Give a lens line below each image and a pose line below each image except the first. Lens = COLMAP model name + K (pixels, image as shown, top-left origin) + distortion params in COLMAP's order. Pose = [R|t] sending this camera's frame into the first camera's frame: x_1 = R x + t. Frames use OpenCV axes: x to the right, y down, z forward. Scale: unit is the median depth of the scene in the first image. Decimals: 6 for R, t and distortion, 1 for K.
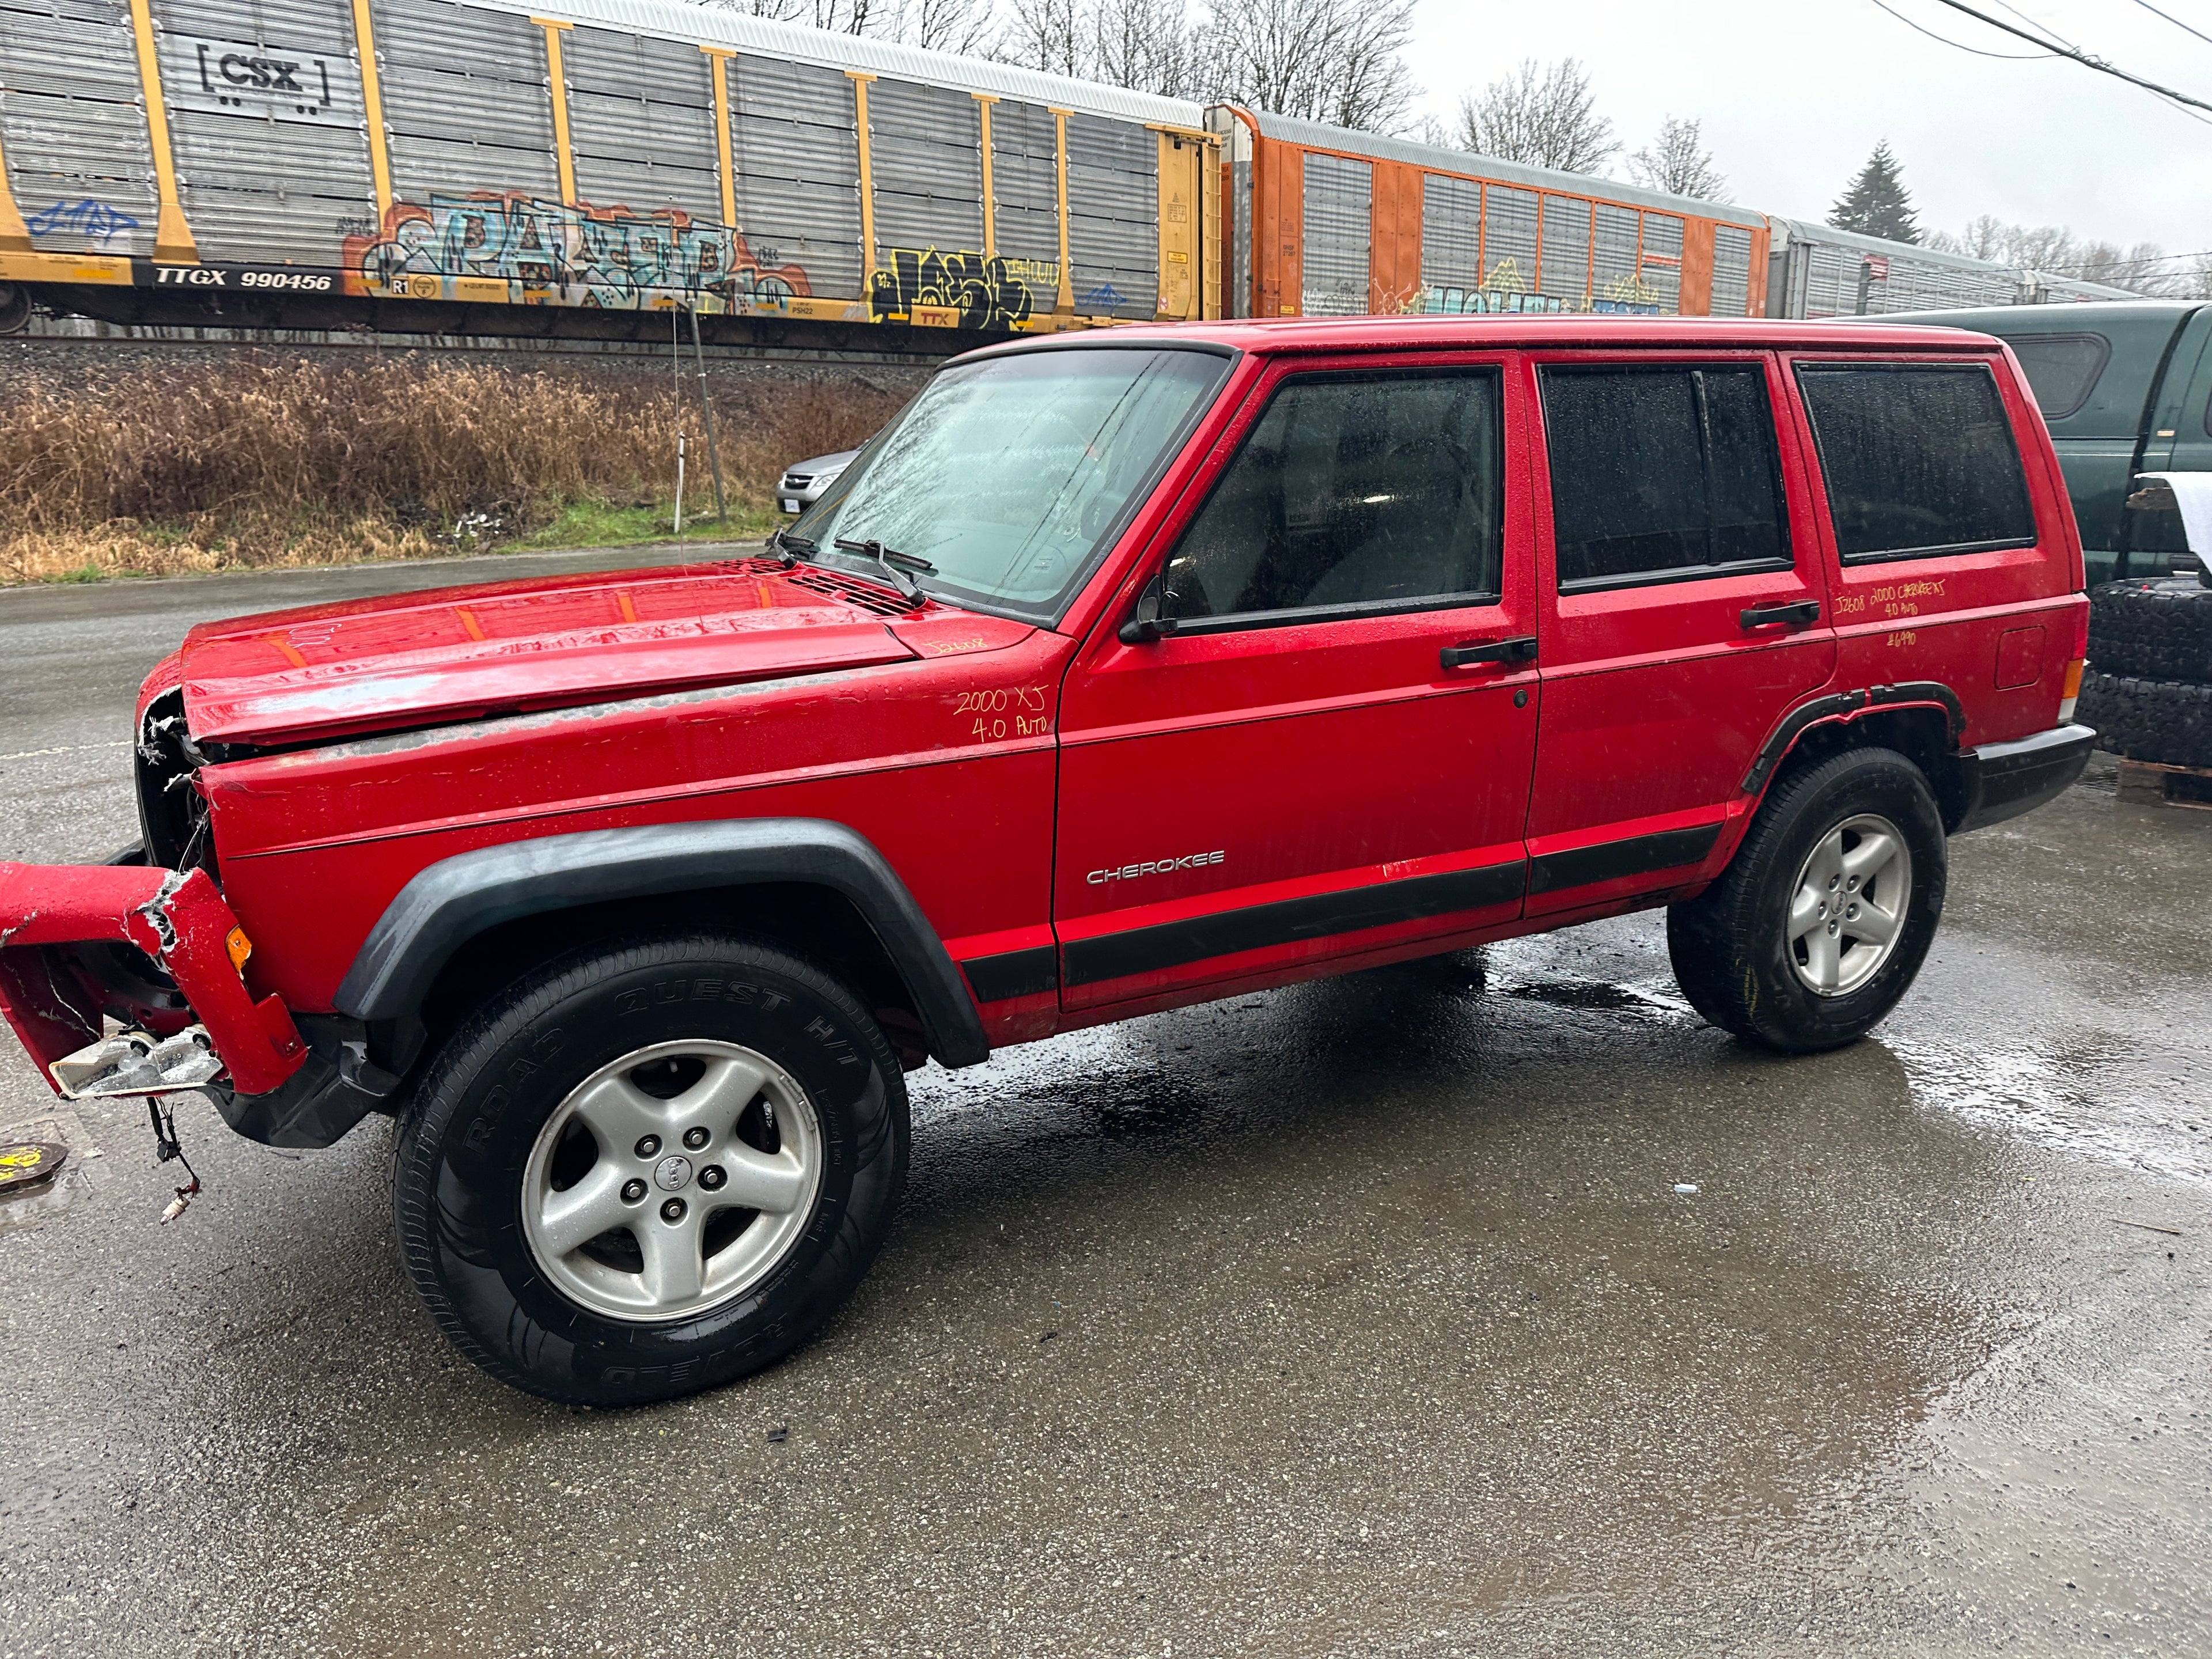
lens RADIAL K [[1560.1, 0, 1113.2], [0, 1560.1, 822.8], [0, 0, 1]] dist [0.035089, -0.042349]
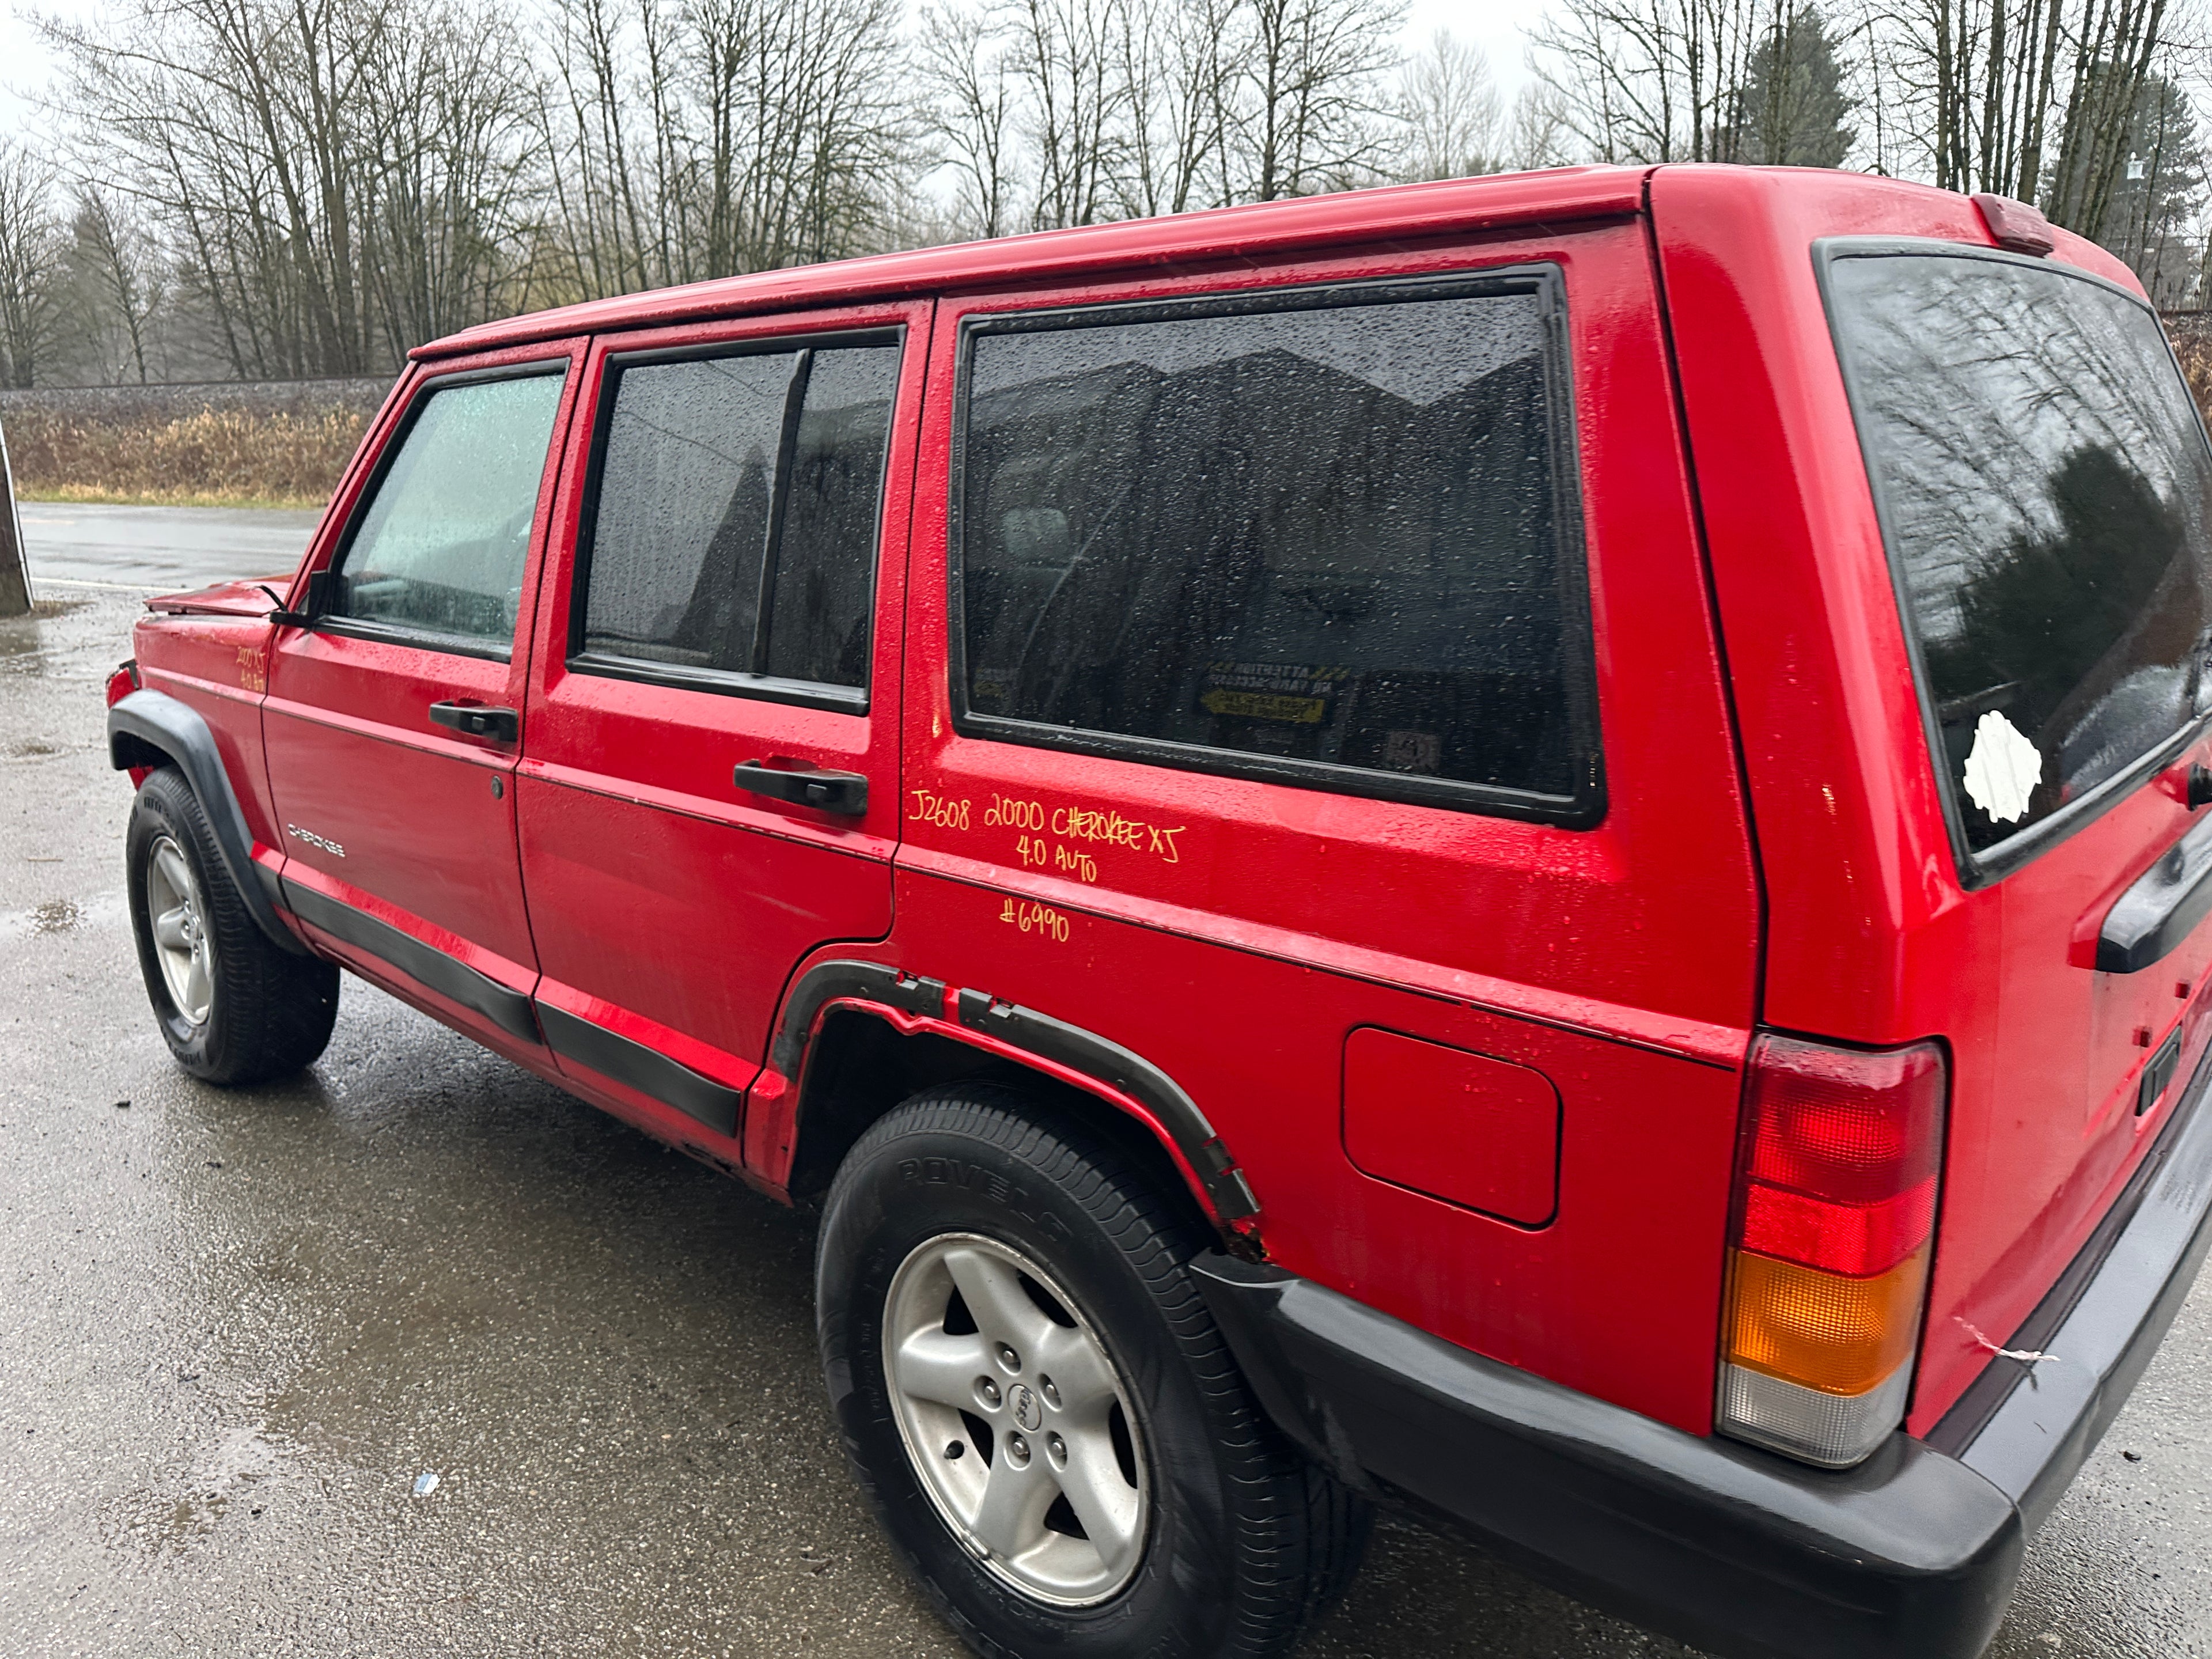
lens RADIAL K [[1574.5, 0, 1082.3], [0, 1574.5, 827.3], [0, 0, 1]] dist [0.009863, -0.006420]
pose [[0.287923, 0.239014, -0.927347, 0.961321], [-0.223335, 0.958411, 0.177679, -0.236102], [0.931248, 0.155951, 0.329329, 0.892916]]
